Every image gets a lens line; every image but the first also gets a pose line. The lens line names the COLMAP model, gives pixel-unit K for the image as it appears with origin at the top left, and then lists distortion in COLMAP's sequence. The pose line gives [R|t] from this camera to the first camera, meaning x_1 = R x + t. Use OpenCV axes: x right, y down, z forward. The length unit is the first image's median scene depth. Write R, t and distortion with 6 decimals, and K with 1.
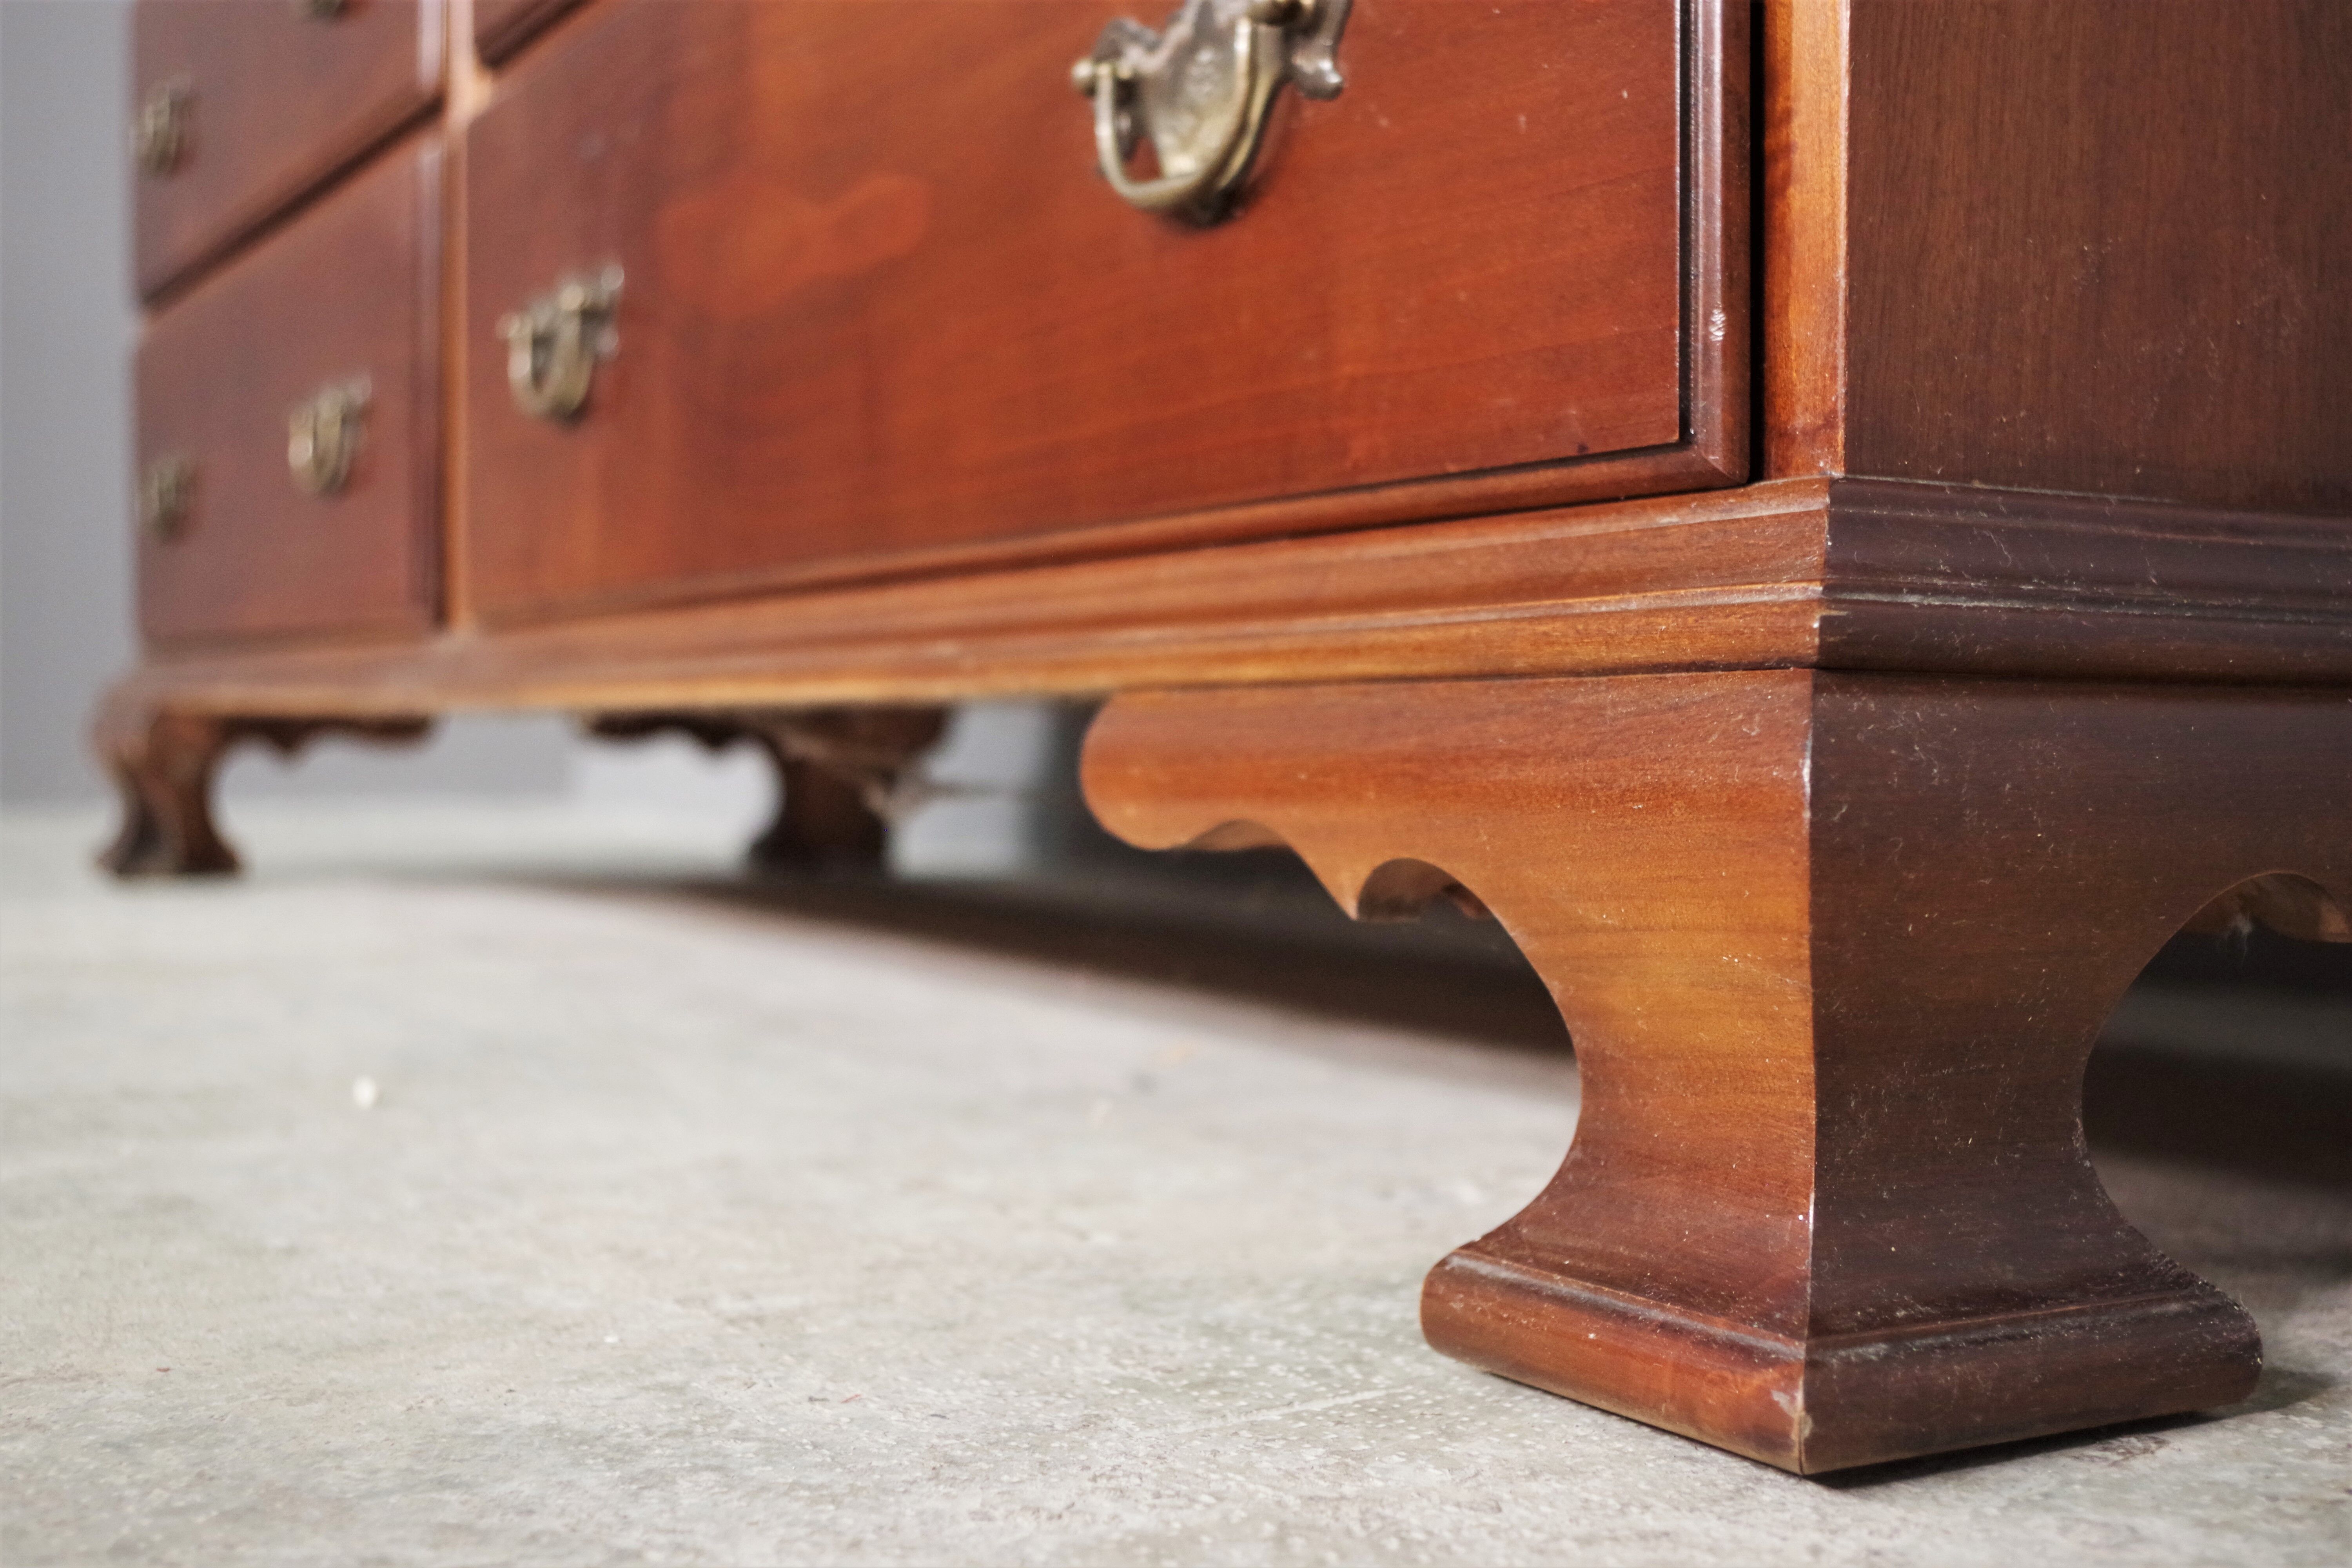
lens RADIAL K [[2697.6, 0, 1171.6], [0, 2697.6, 783.5], [0, 0, 1]] dist [-0.035381, 0.021469]
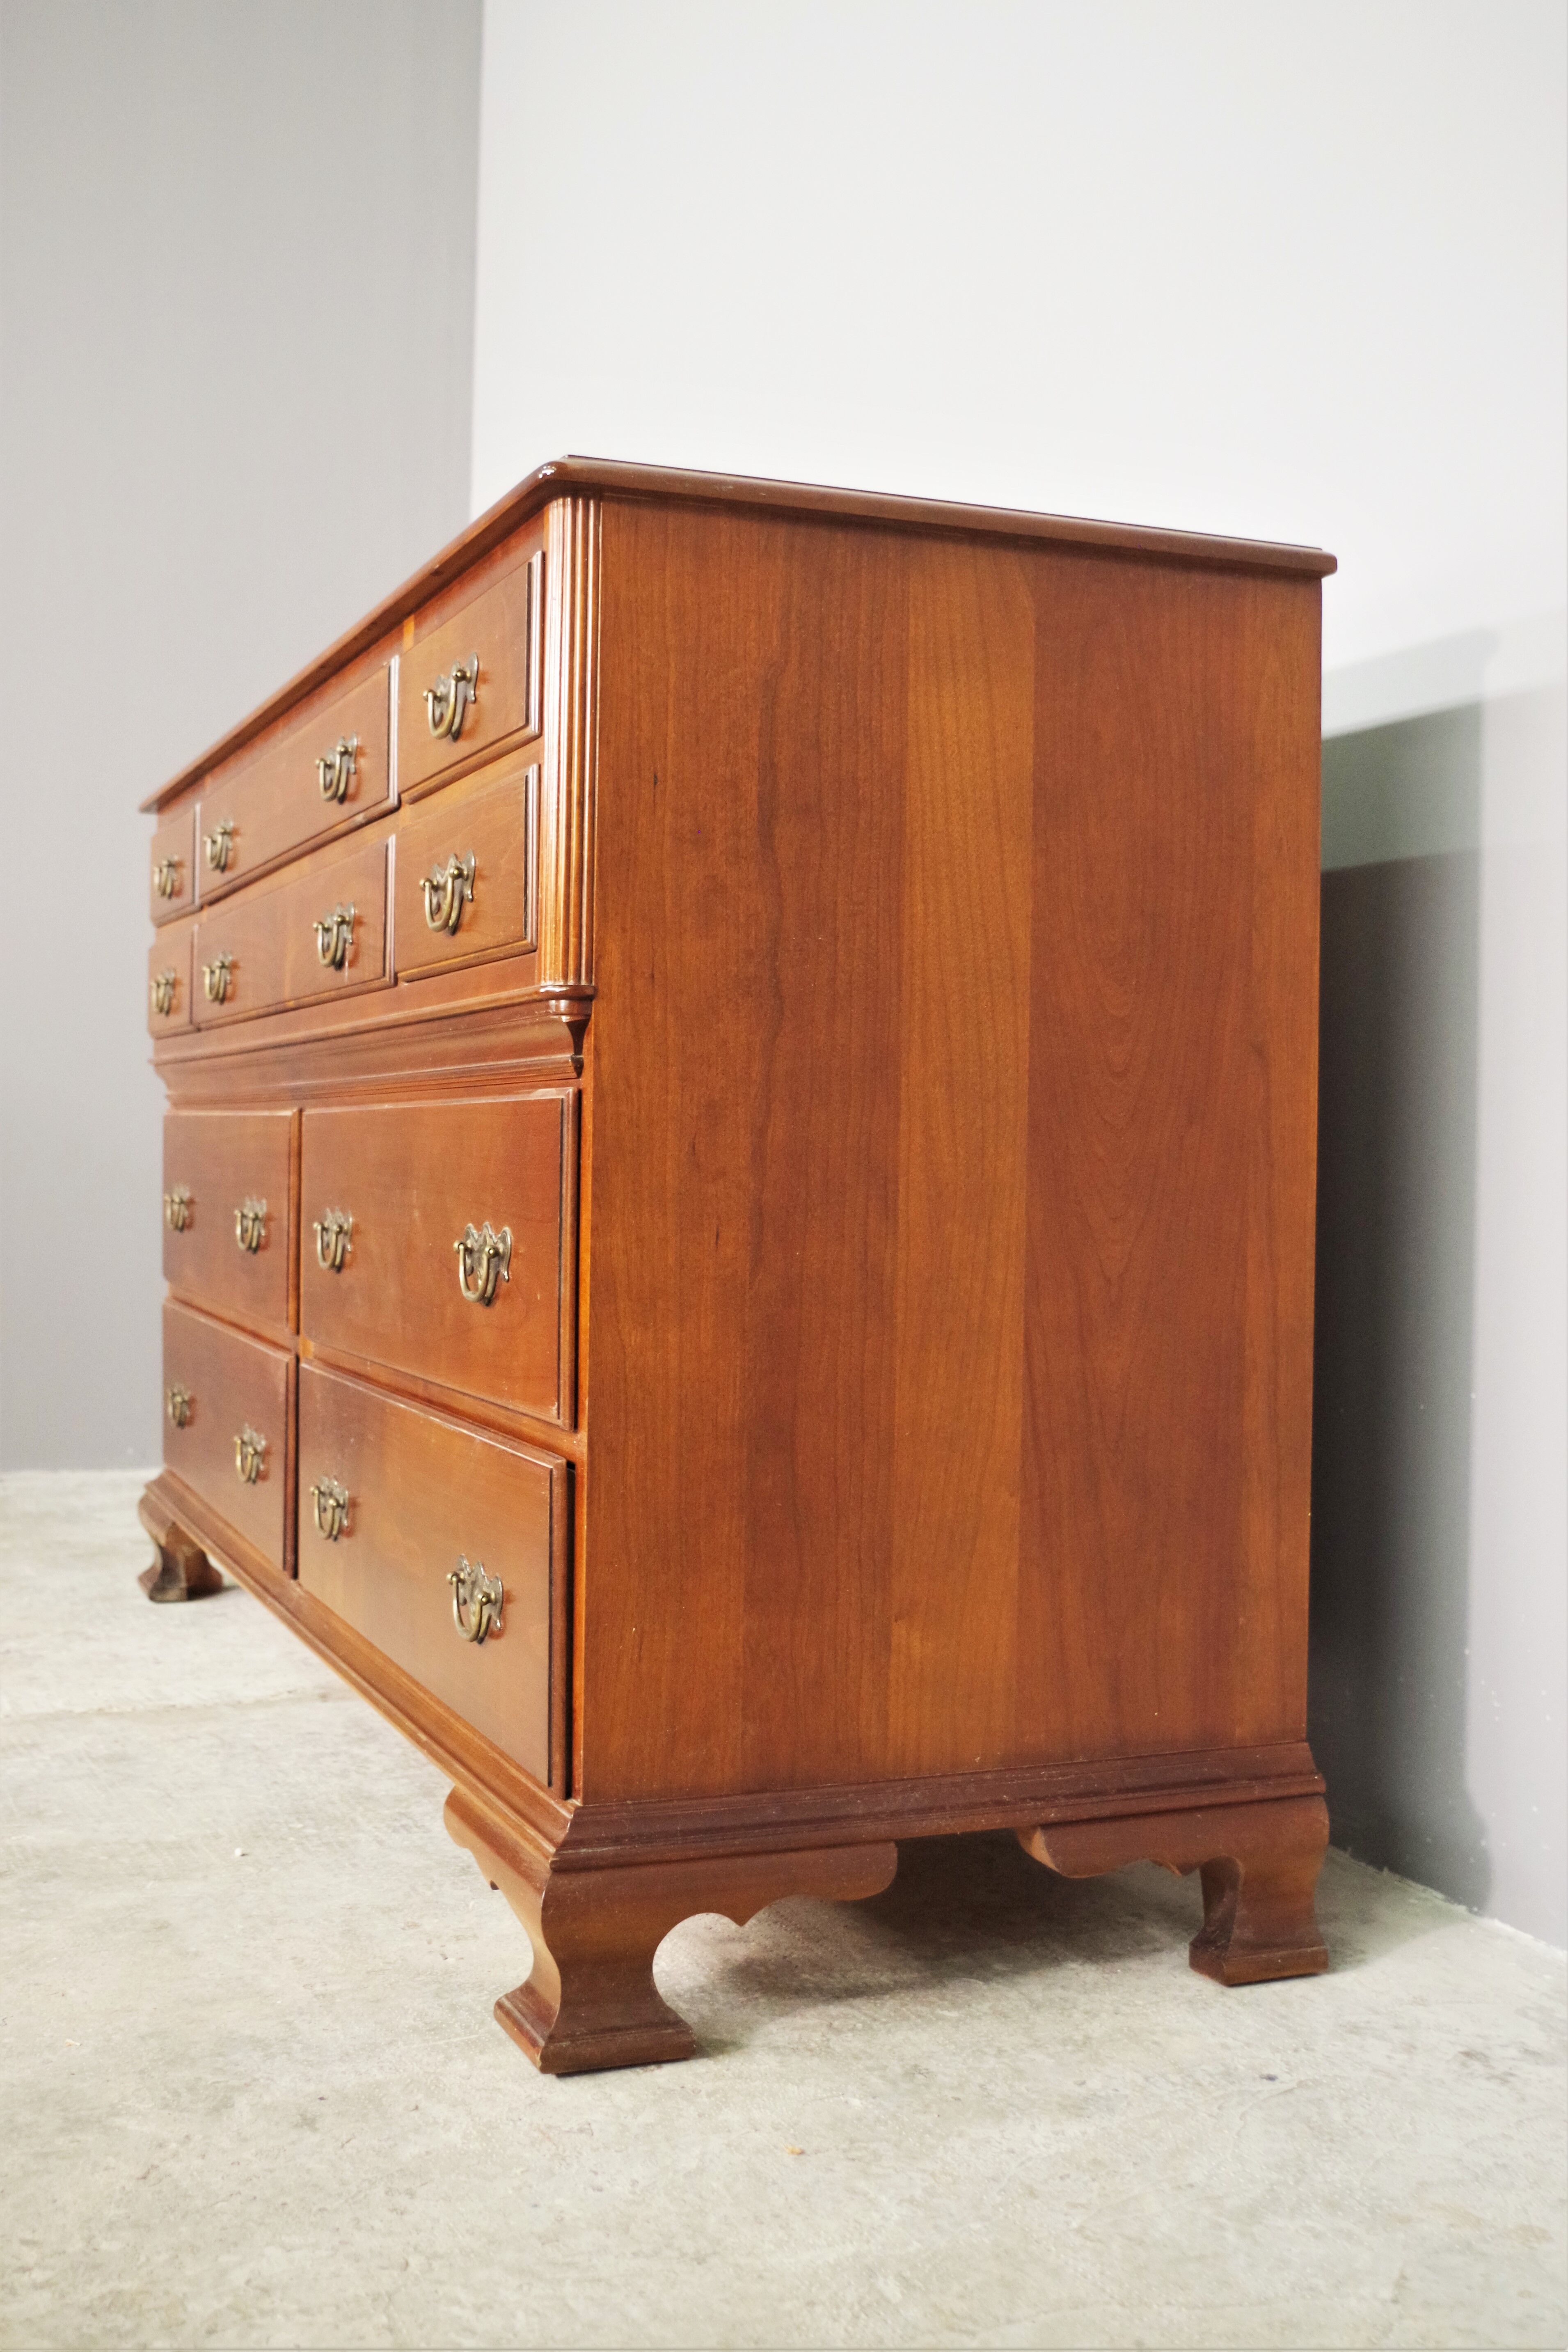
lens RADIAL K [[2473.2, 0, 776.2], [0, 2473.2, 1185.4], [0, 0, 1]] dist [-0.058171, 0.027163]
pose [[0.991148, 0.007080, -0.132572, 0.936996], [-0.007218, 0.999974, -0.000554, -0.948347], [0.132564, 0.001506, 0.991173, -2.290507]]
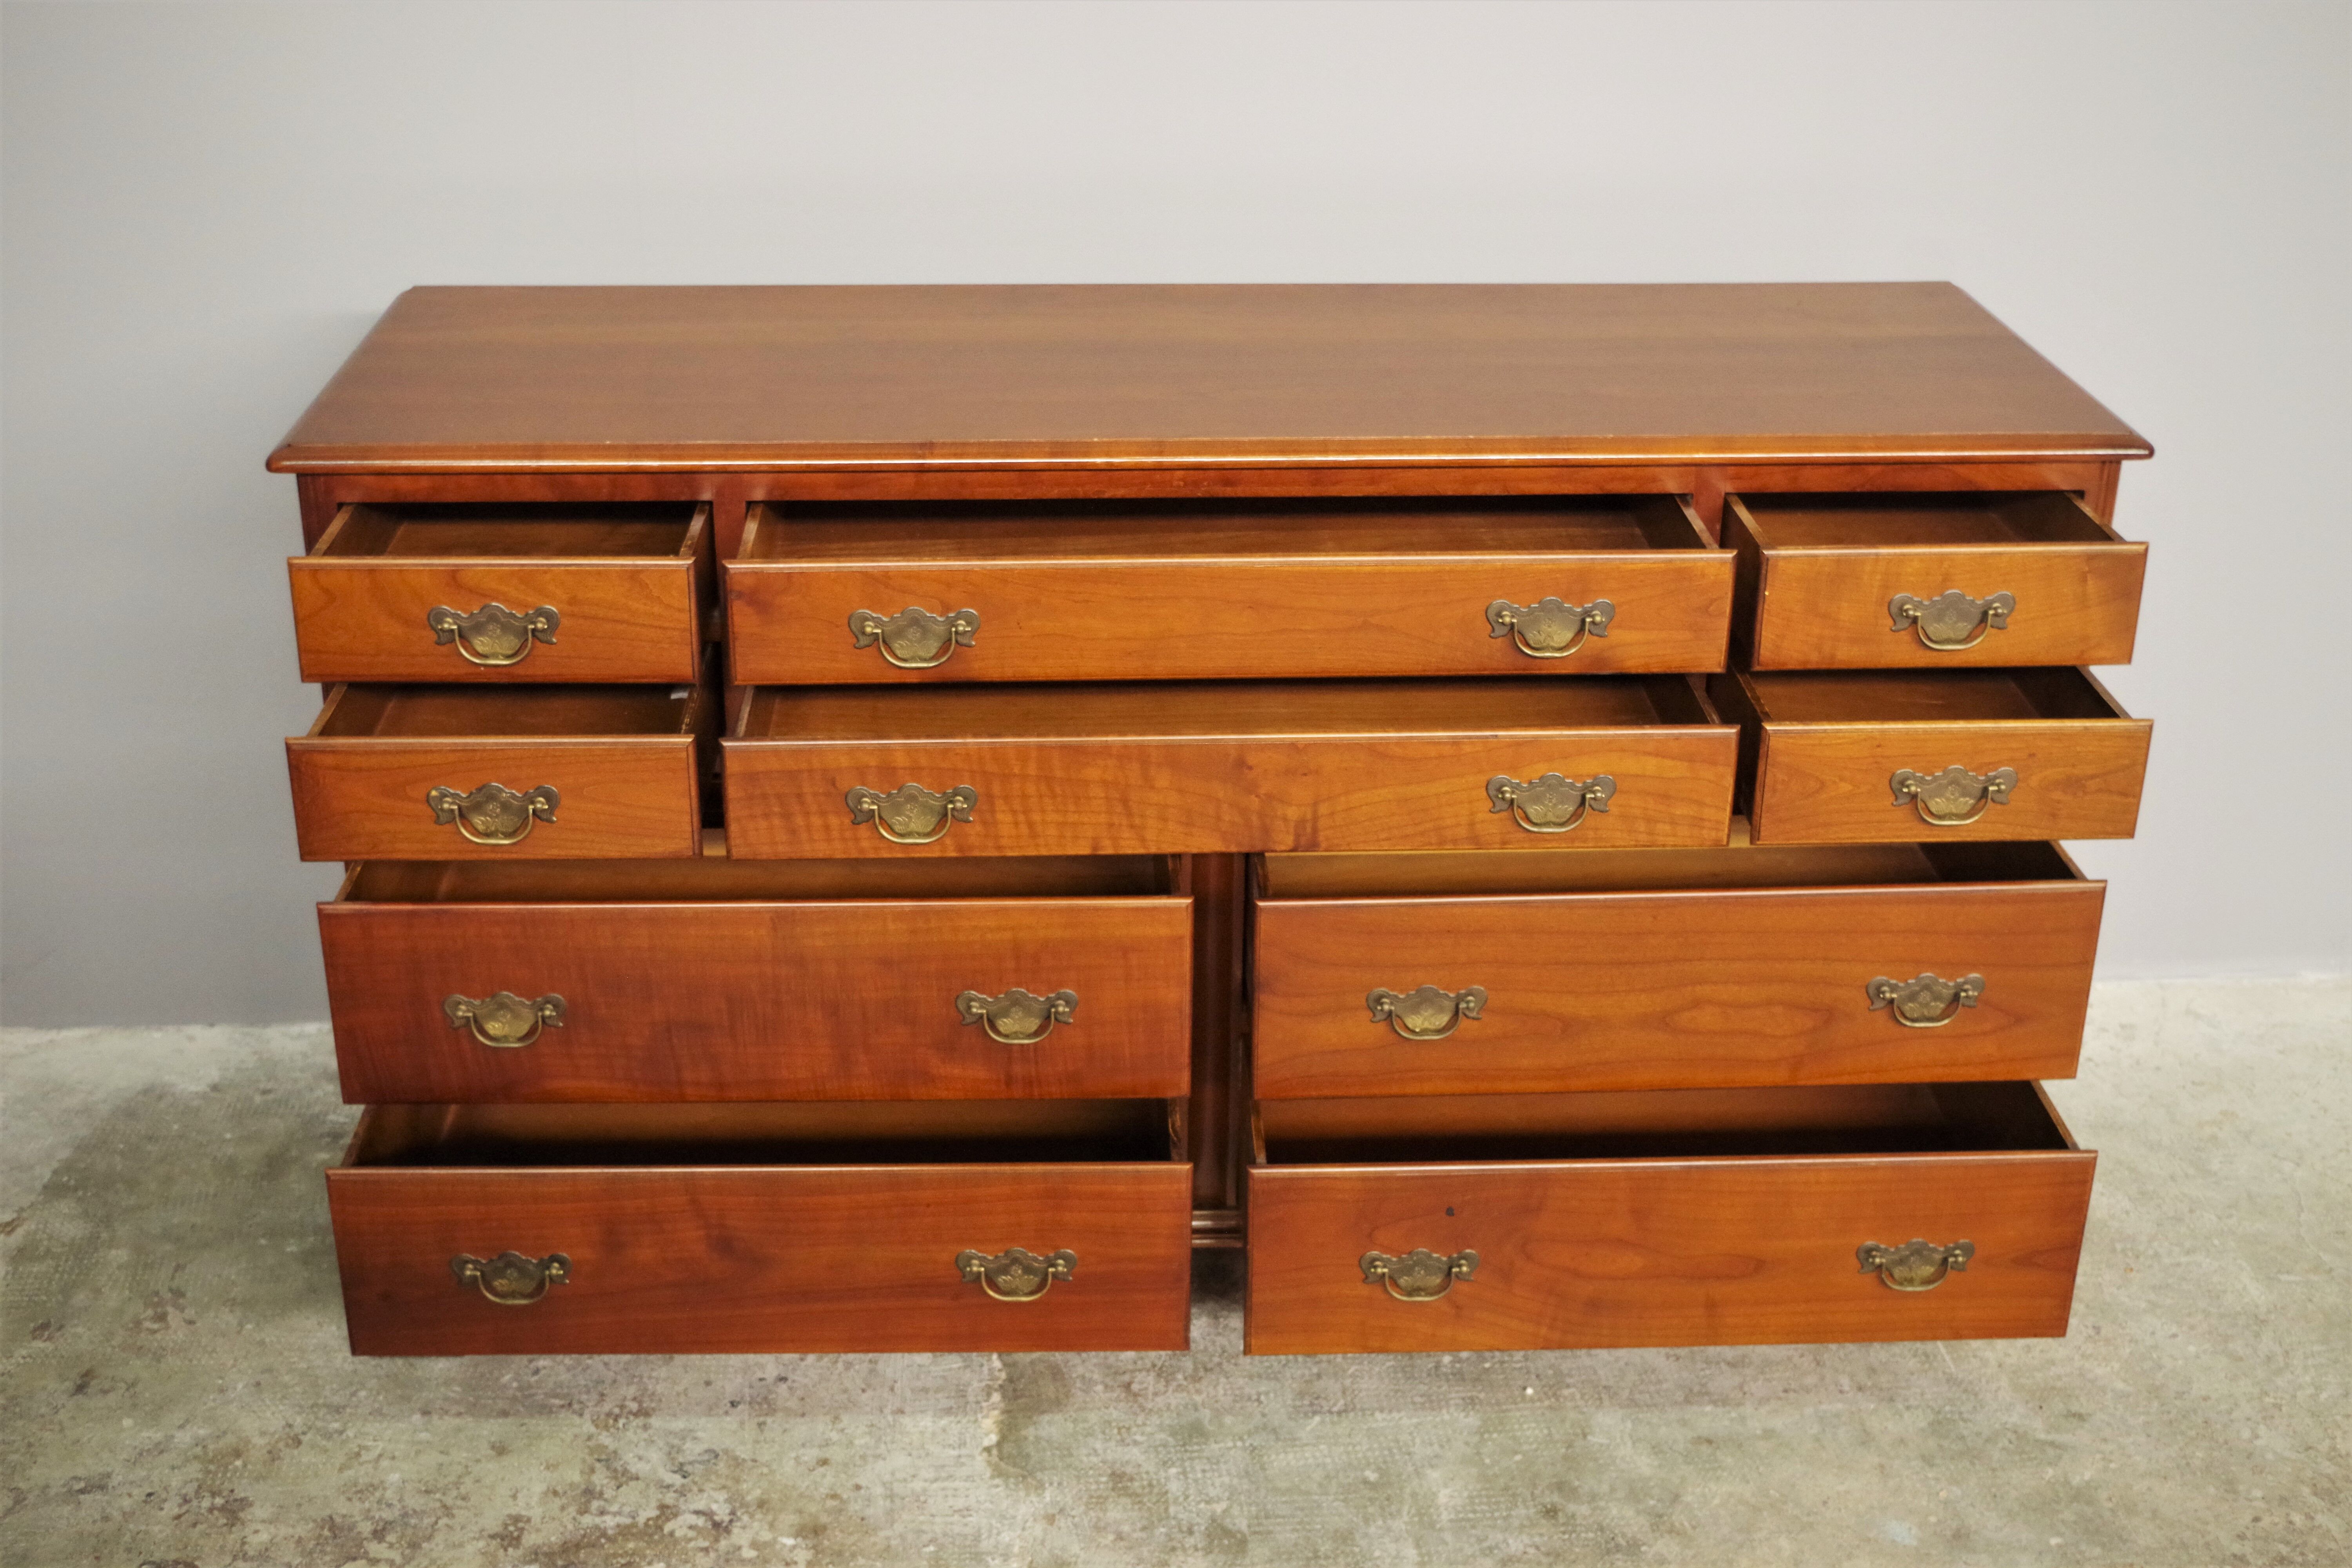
lens RADIAL K [[2697.6, 0, 1171.6], [0, 2697.6, 783.5], [0, 0, 1]] dist [-0.035381, 0.021469]
pose [[0.463282, -0.372601, 0.804076, -5.273508], [0.008776, 0.909203, 0.416260, -3.548912], [-0.886168, -0.185789, 0.424487, 0.220499]]
